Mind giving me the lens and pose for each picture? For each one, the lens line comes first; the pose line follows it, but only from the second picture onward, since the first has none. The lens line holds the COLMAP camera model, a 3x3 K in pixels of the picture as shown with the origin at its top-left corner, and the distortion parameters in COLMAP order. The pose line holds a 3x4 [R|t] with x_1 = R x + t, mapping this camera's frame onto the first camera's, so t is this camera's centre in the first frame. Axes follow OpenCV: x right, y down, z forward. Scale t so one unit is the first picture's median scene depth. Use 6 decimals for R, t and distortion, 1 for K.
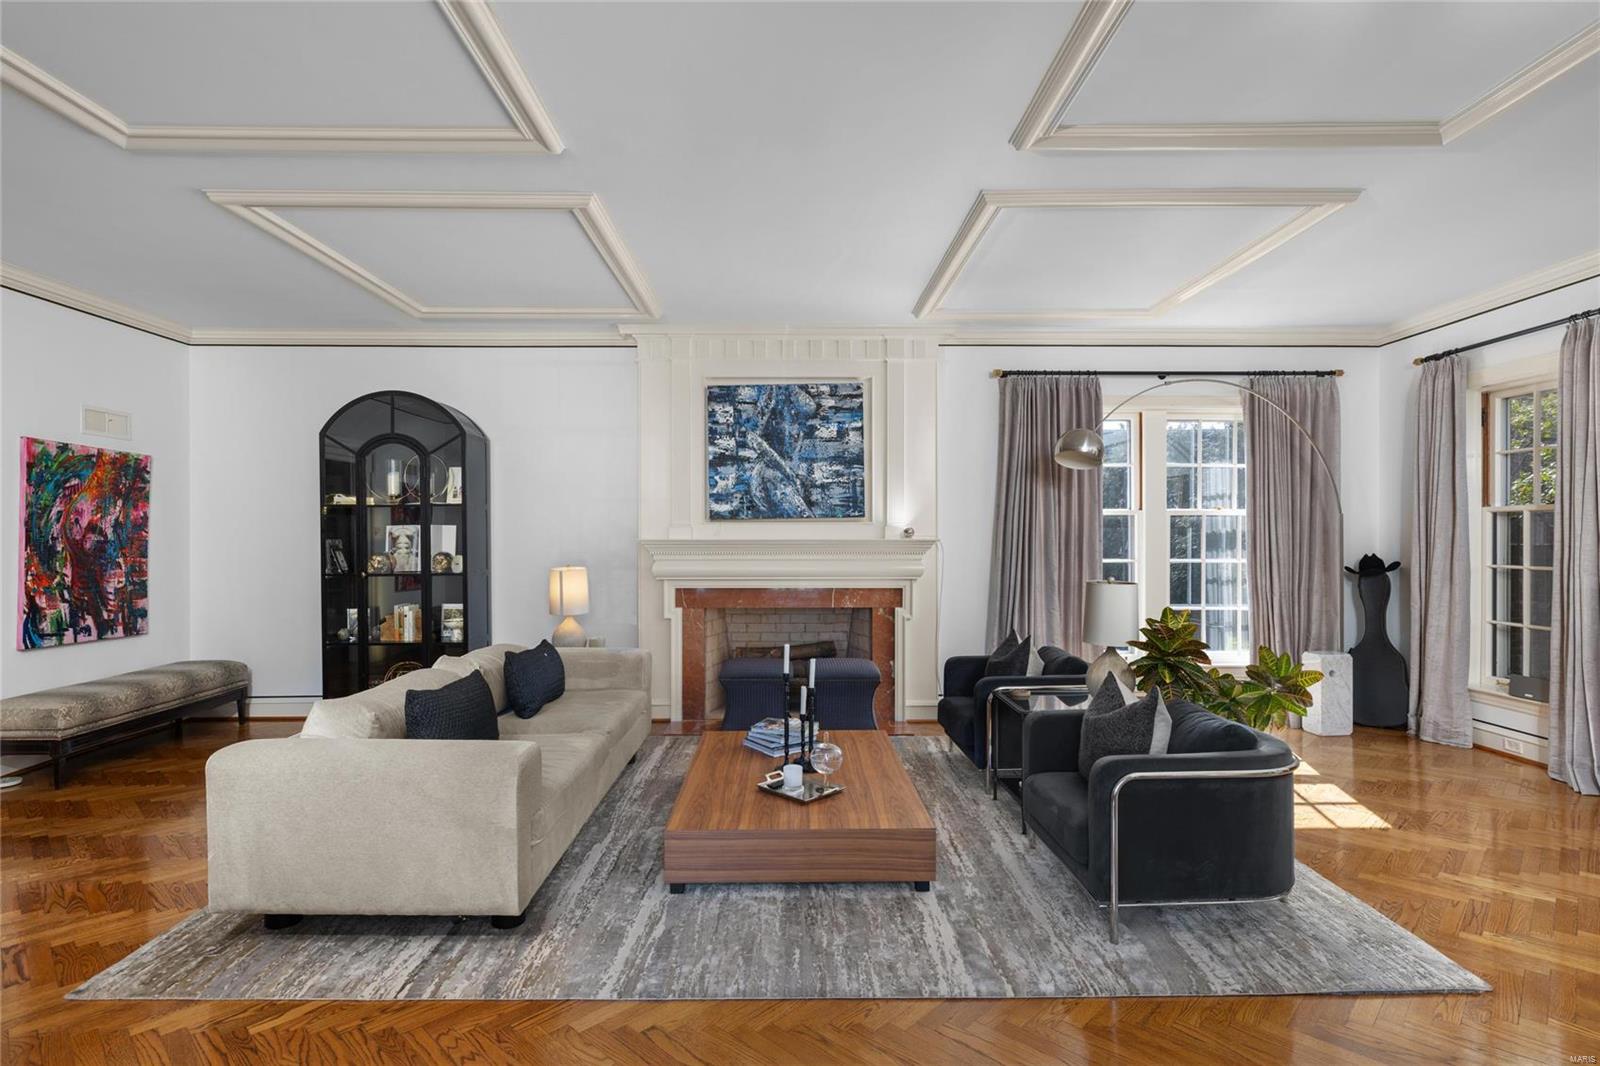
lens RADIAL K [[828.5, 0, 805.9], [0, 828.5, 525.1], [0, 0, 1]] dist [-0.003413, 0.002365]
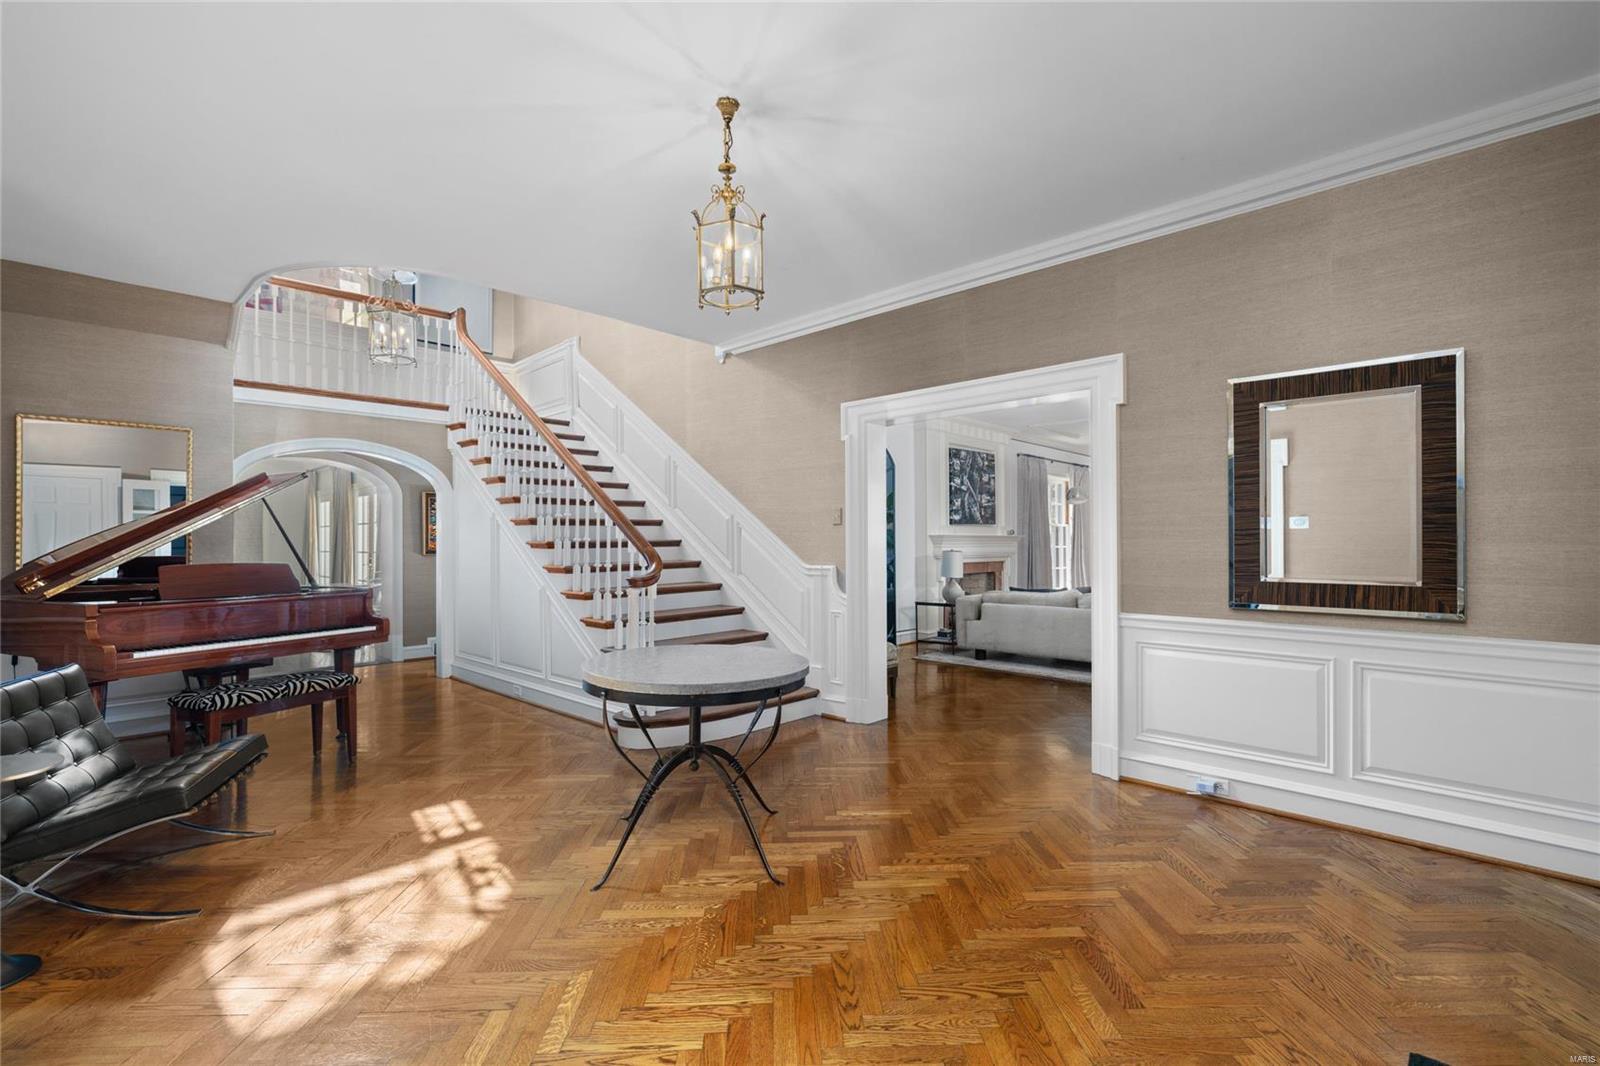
lens RADIAL K [[712.6, 0, 800.2], [0, 712.6, 536.5], [0, 0, 1]] dist [0.009674, 0.000474]
pose [[0.701667, 0.004732, 0.712489, -1.420818], [-0.006015, 0.999982, -0.000718, 0.022593], [-0.712479, -0.003782, 0.701683, 0.166697]]
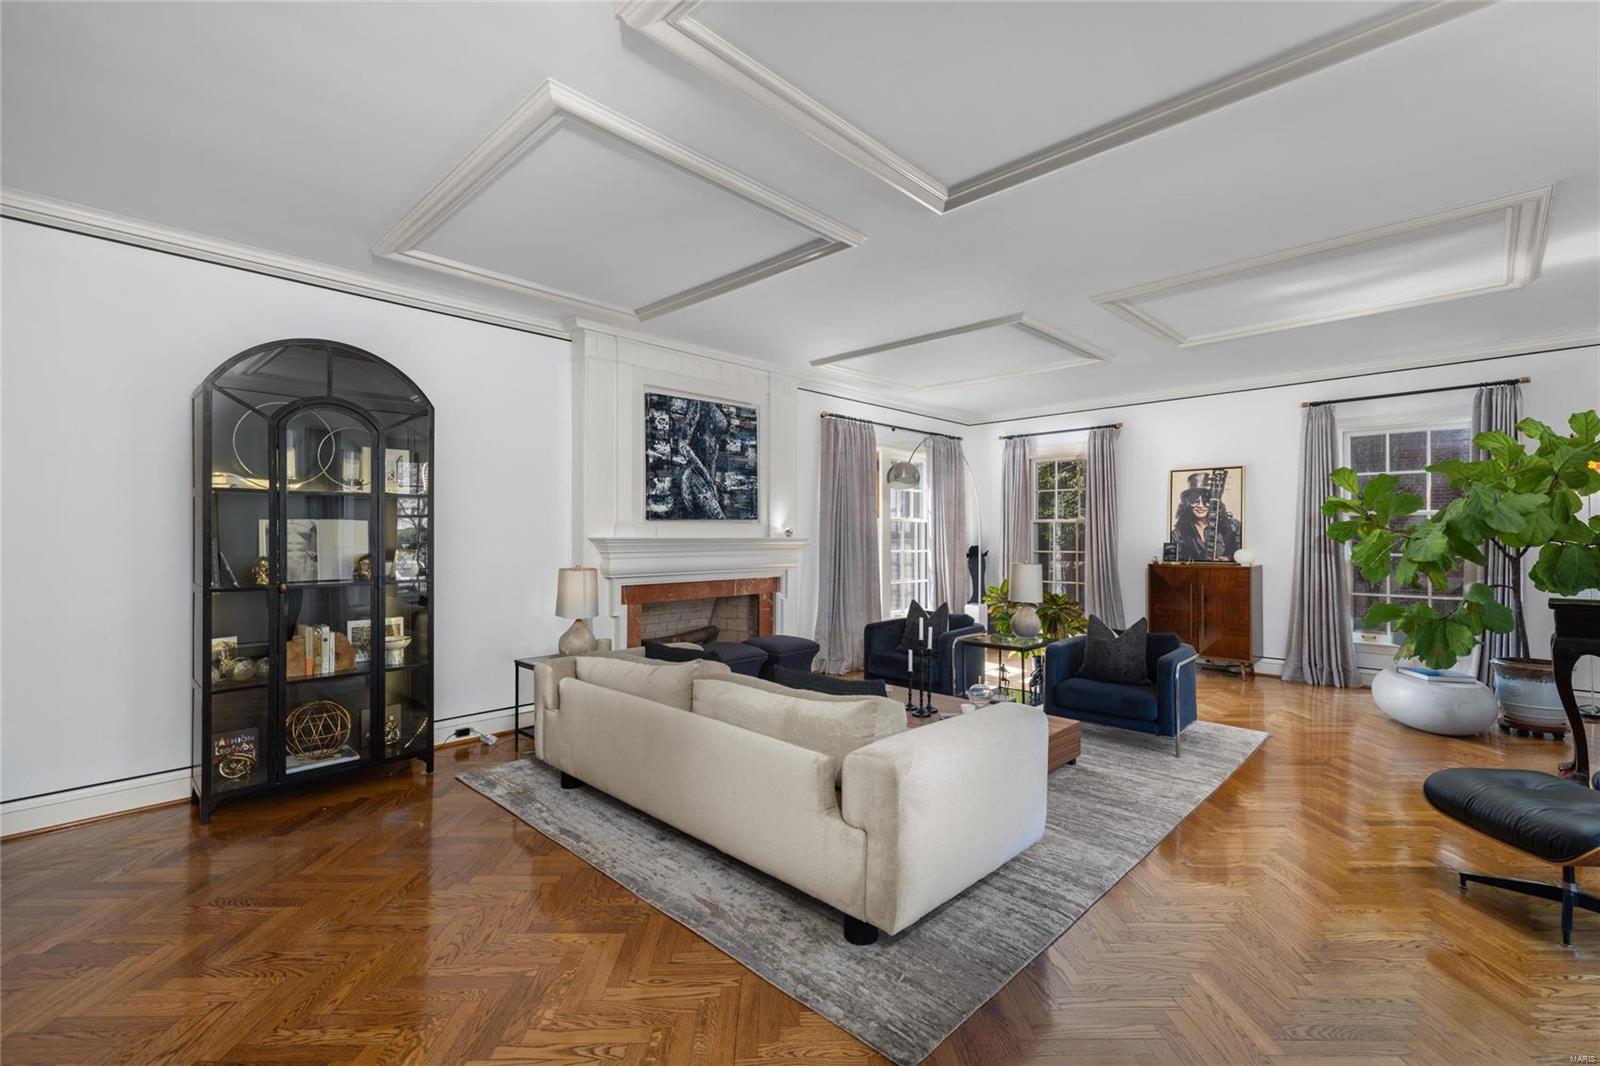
lens RADIAL K [[699.3, 0, 796.7], [0, 699.3, 522.7], [0, 0, 1]] dist [0.008265, 0.000655]
pose [[0.709592, 0.014039, 0.704473, -0.612102], [-0.007942, 0.999897, -0.011926, 0.007061], [-0.704568, 0.002867, 0.709631, 0.232024]]
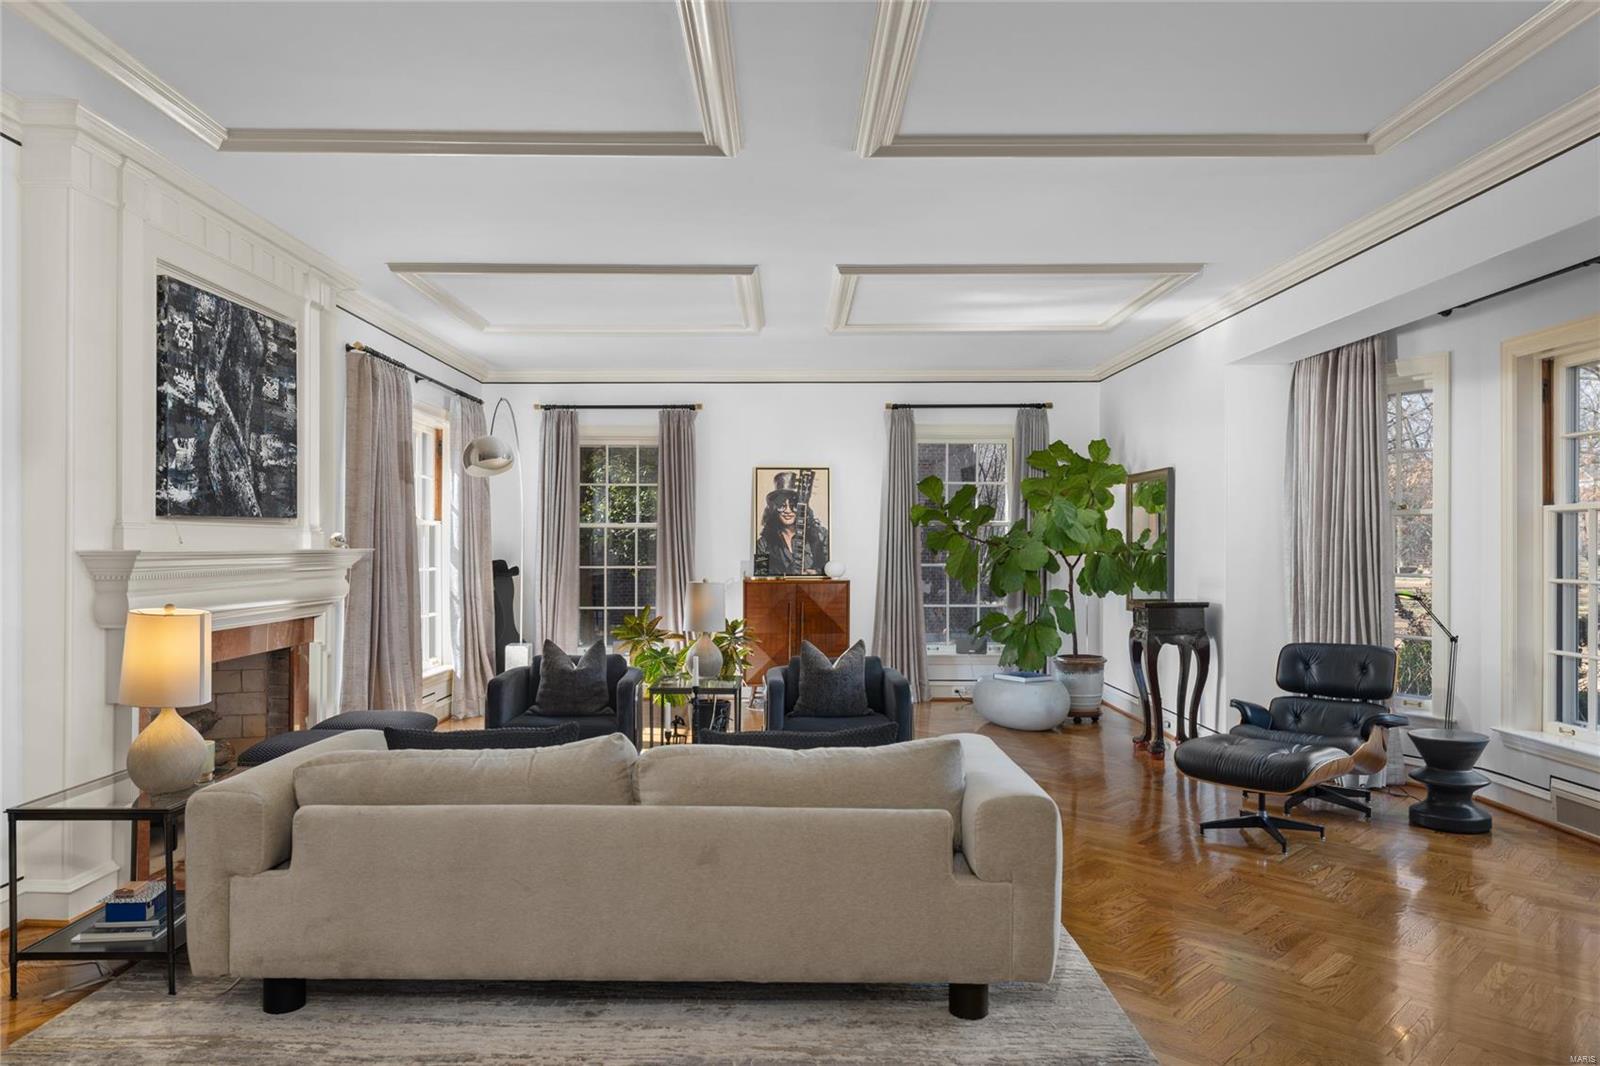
lens RADIAL K [[1051.4, 0, 790.1], [0, 1051.4, 531.7], [0, 0, 1]] dist [0.009440, -0.002307]
pose [[0.020638, 0.013207, 0.999700, -0.819669], [-0.011282, 0.999852, -0.012977, 0.008949], [-0.999723, -0.011010, 0.020784, 0.562132]]
